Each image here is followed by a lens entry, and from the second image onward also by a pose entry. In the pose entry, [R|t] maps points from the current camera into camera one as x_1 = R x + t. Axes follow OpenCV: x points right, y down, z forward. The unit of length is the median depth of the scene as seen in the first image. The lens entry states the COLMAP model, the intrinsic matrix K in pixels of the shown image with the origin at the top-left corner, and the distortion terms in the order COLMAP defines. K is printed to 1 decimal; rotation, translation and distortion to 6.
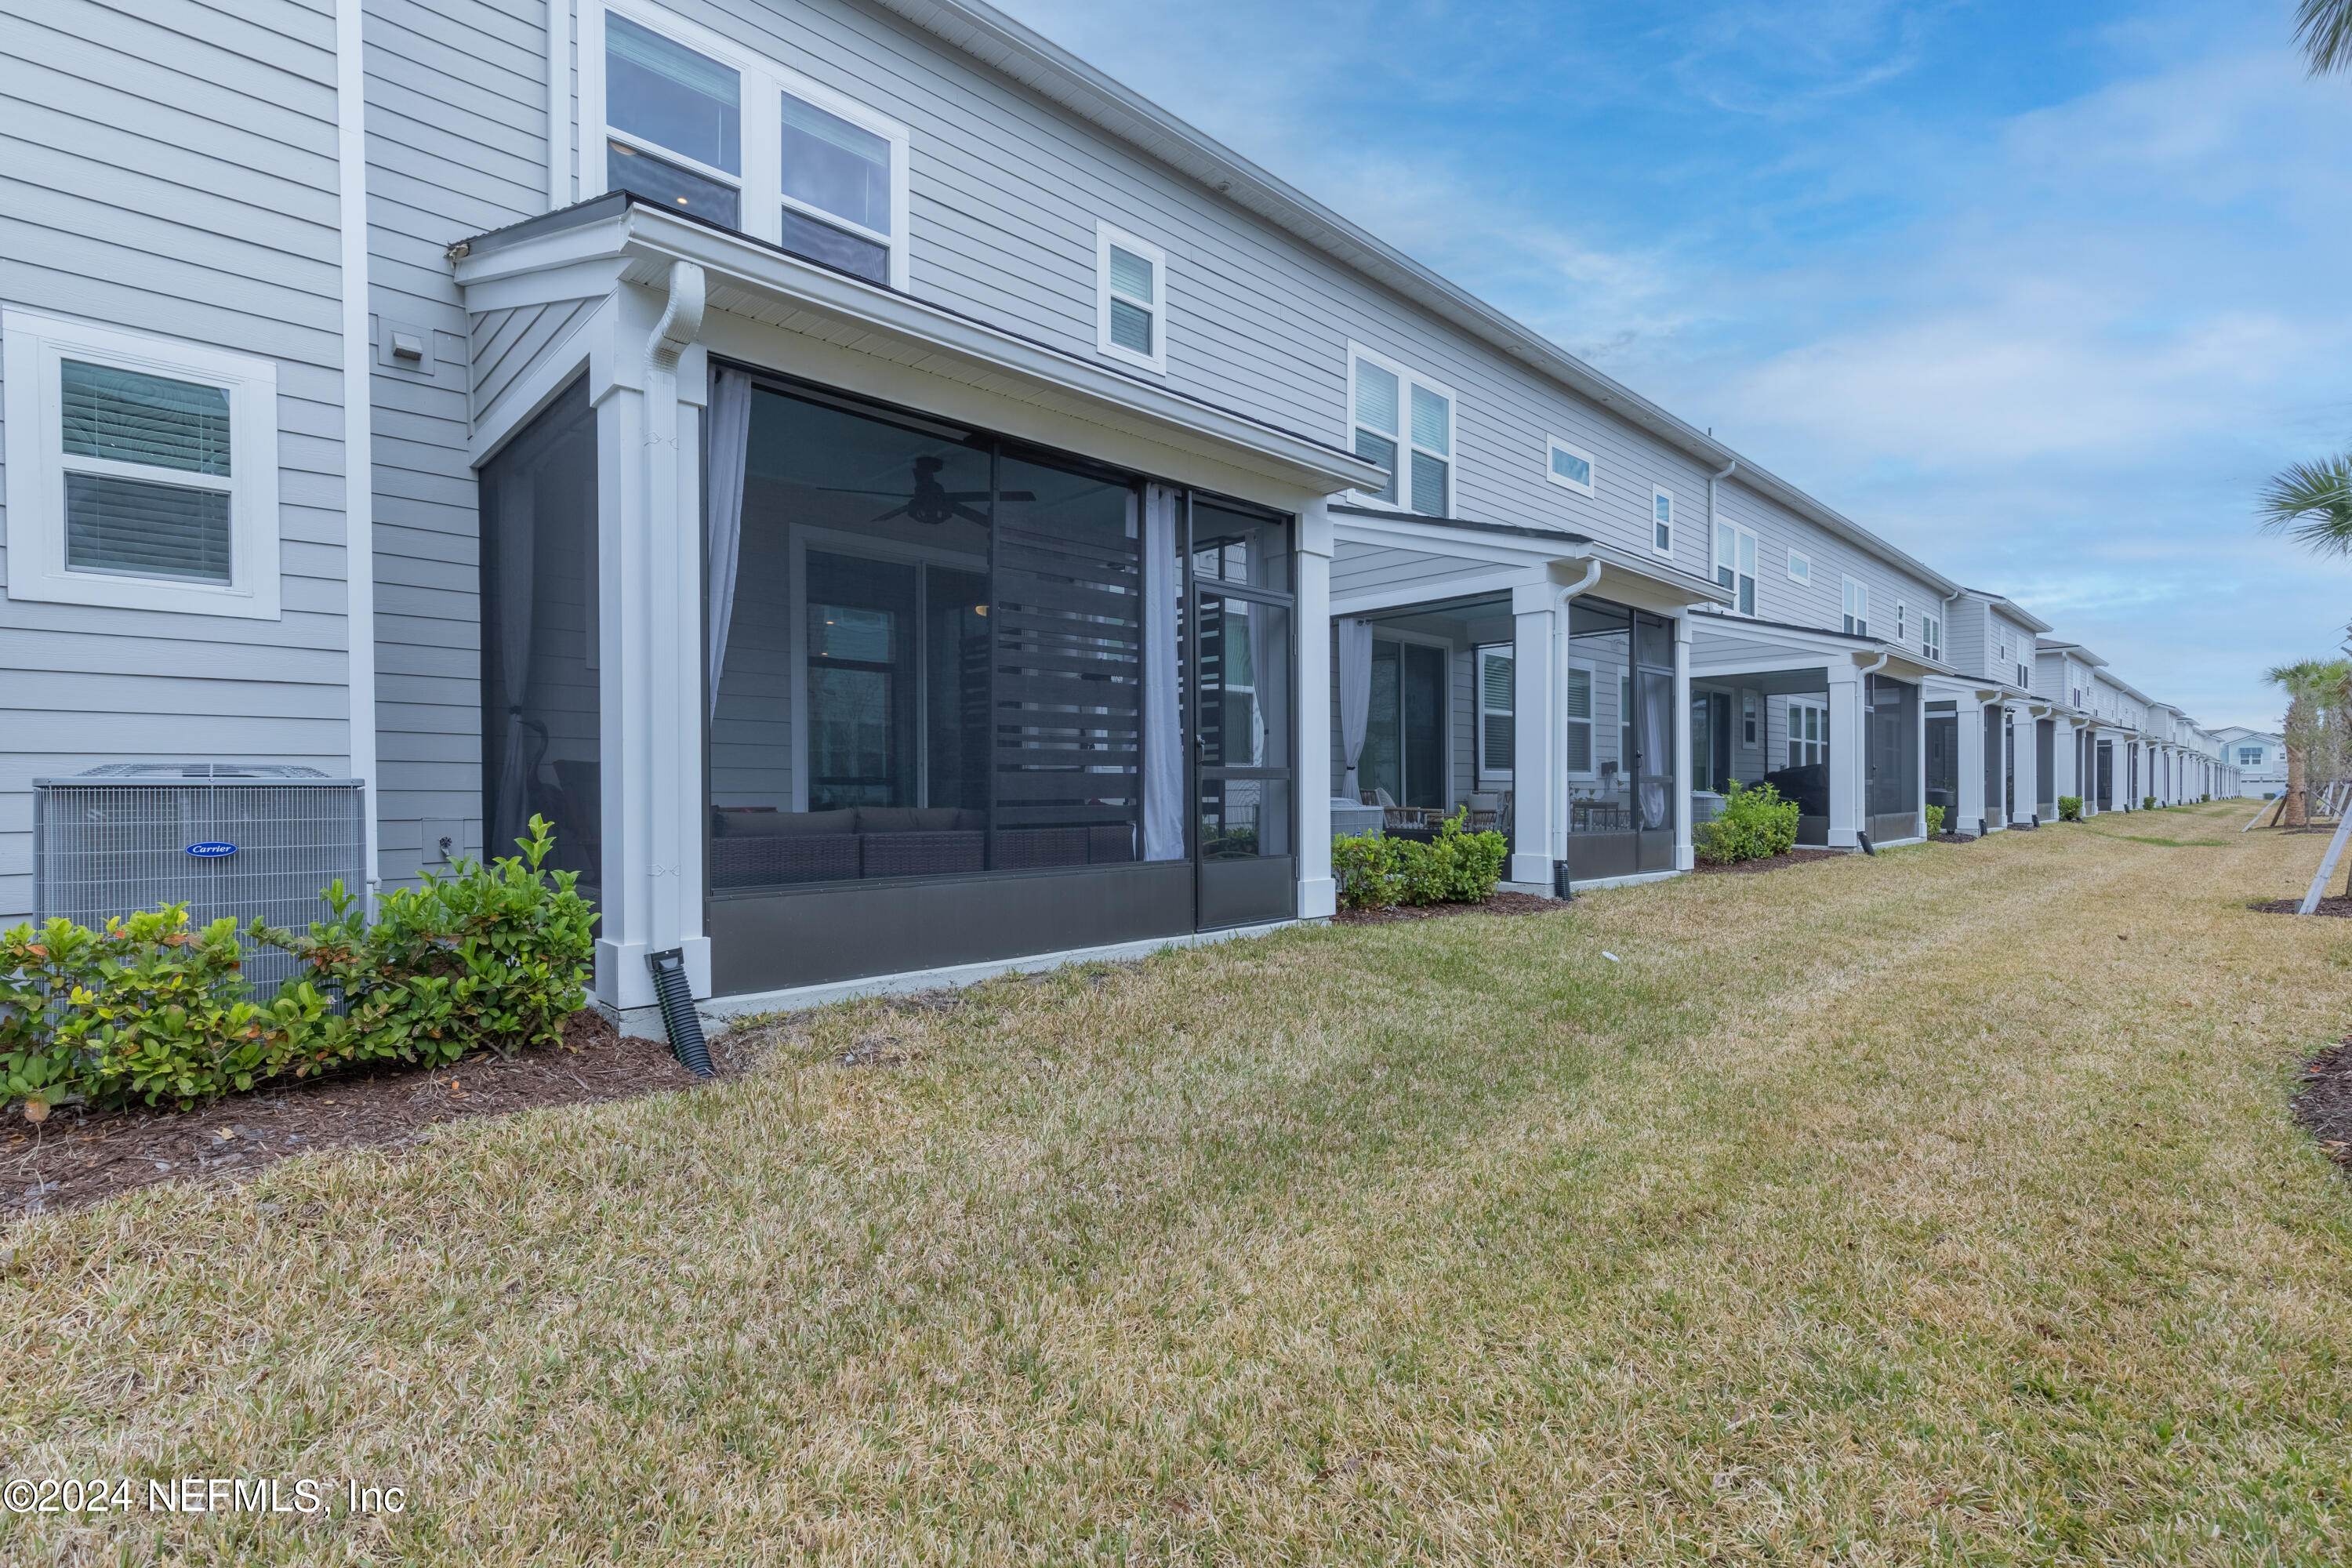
lens RADIAL K [[1083.9, 0, 1164.6], [0, 1083.9, 795.1], [0, 0, 1]] dist [0.000577, -0.000035]
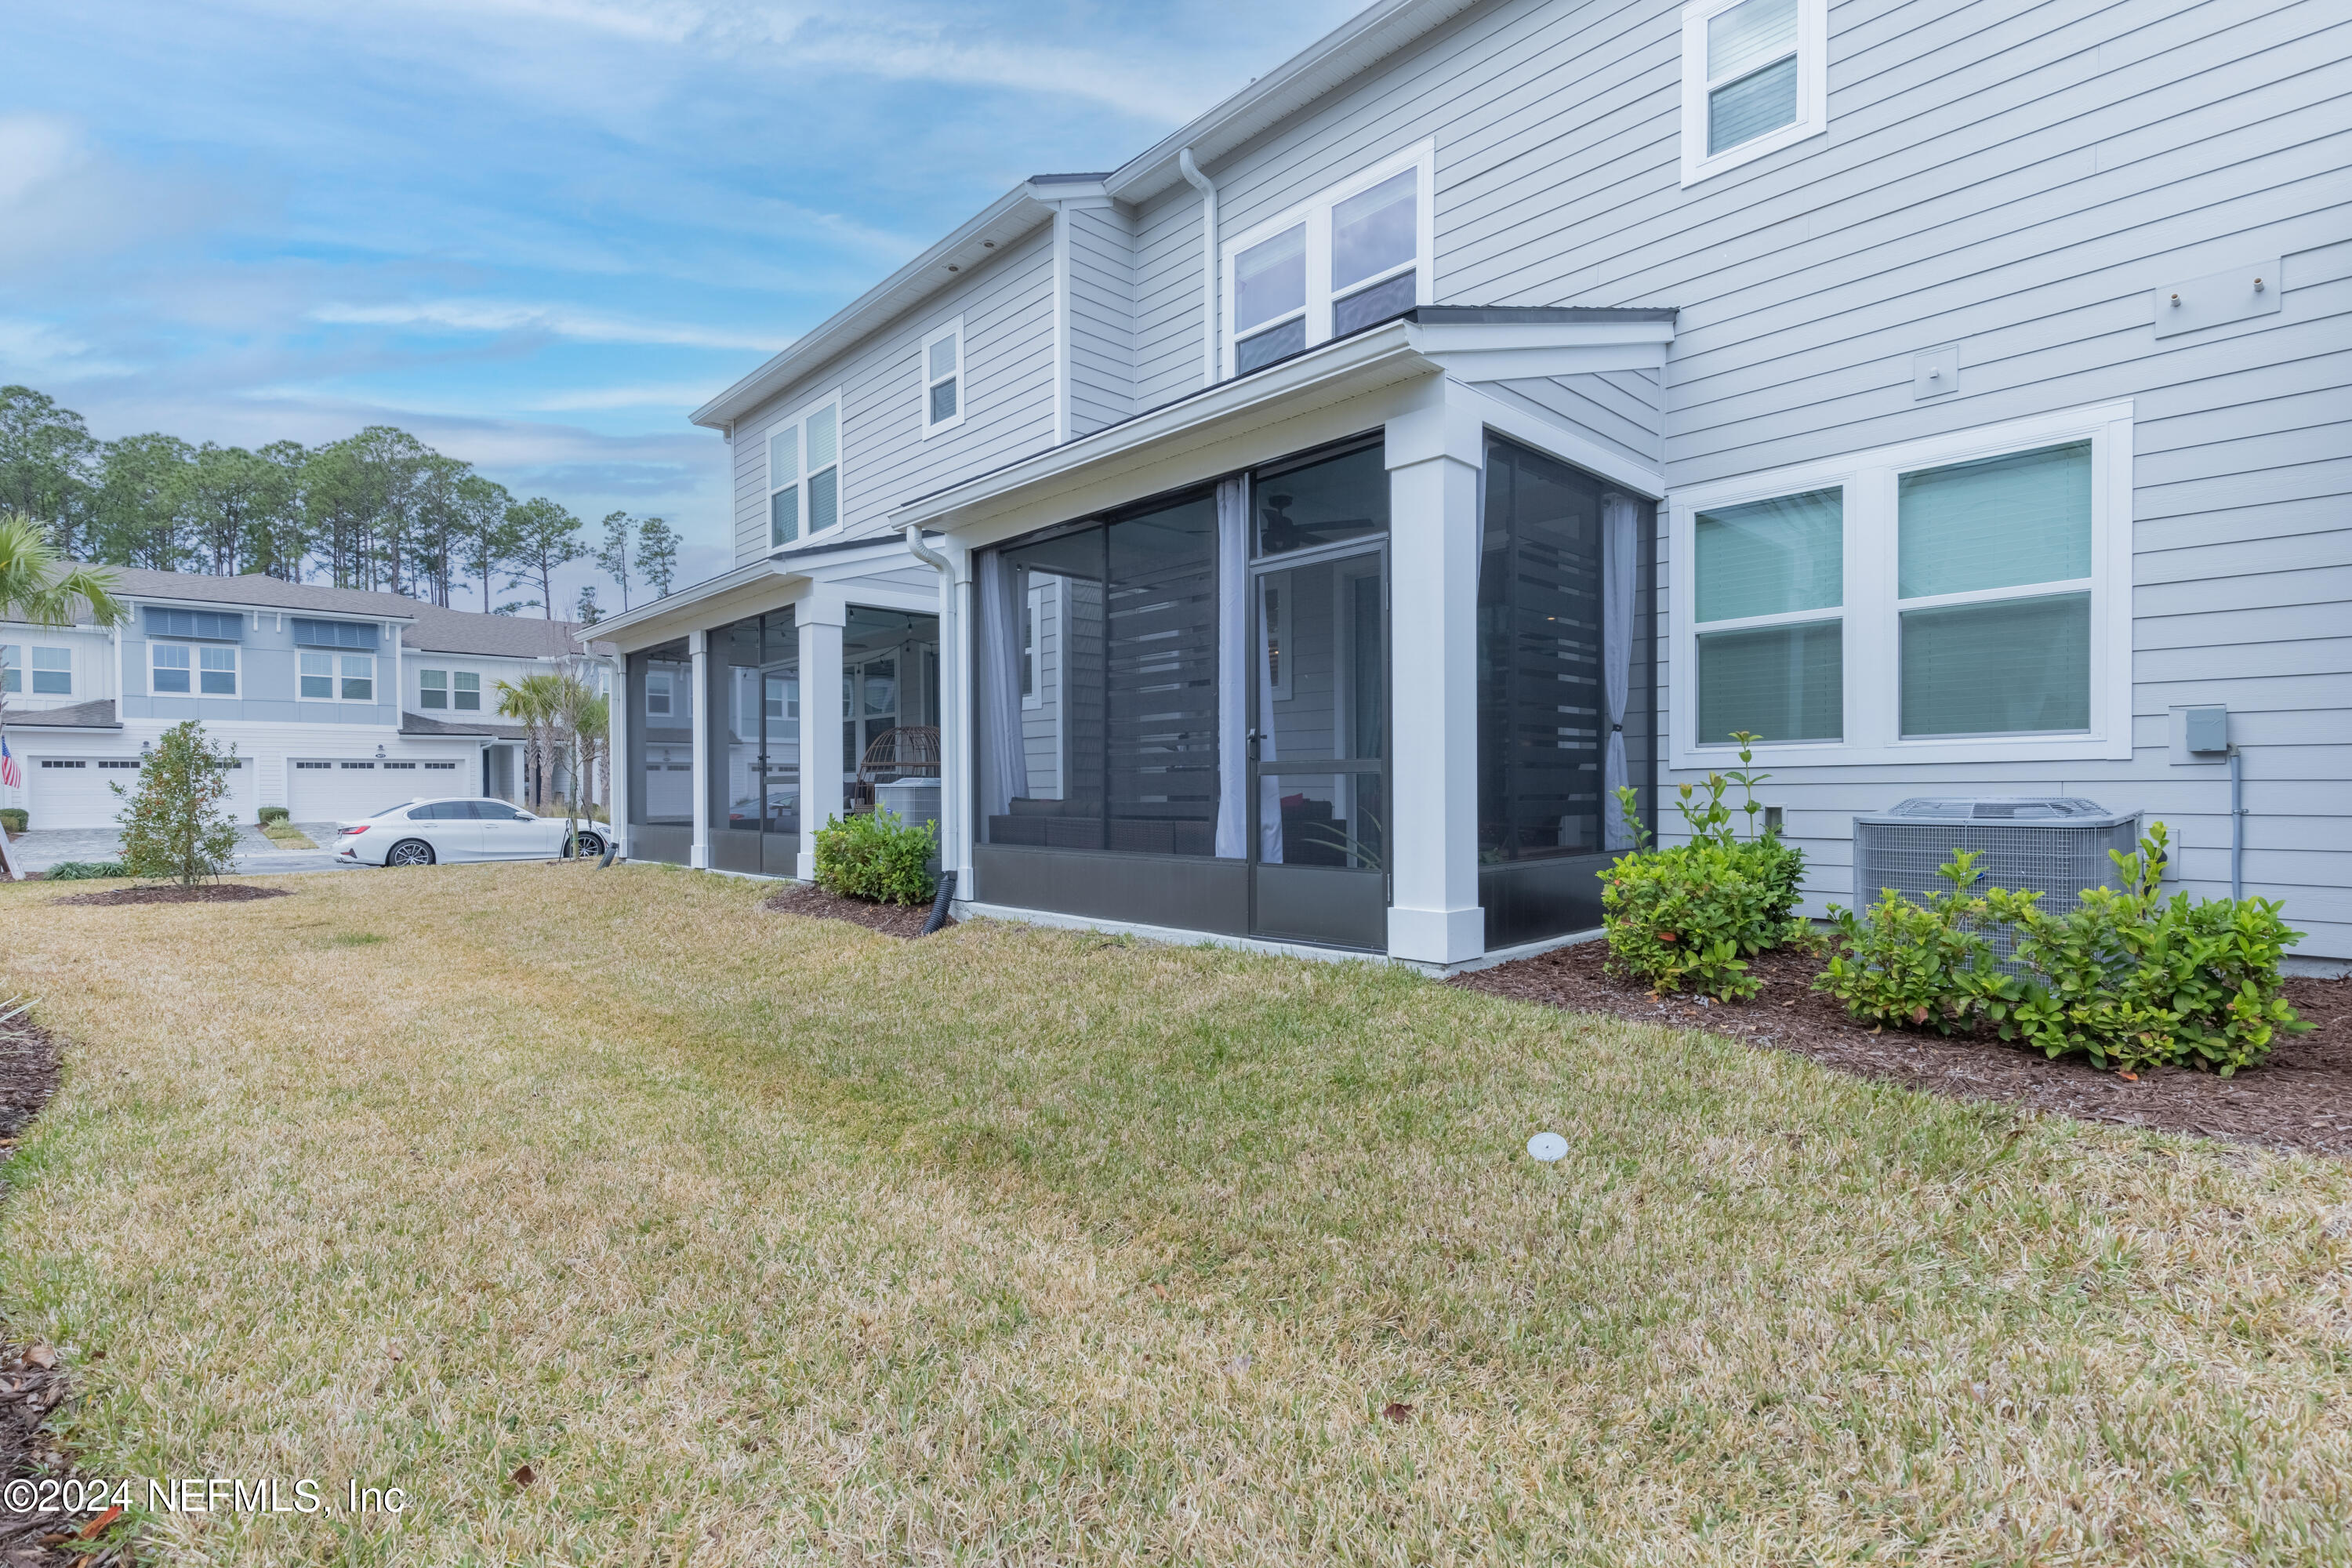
lens RADIAL K [[1083.9, 0, 1164.6], [0, 1083.9, 795.1], [0, 0, 1]] dist [0.000577, -0.000035]
pose [[-0.021403, 0.009670, -0.999724, 0.991958], [0.003506, 0.999948, 0.009597, -0.007623], [0.999765, -0.003300, -0.021436, 0.958930]]
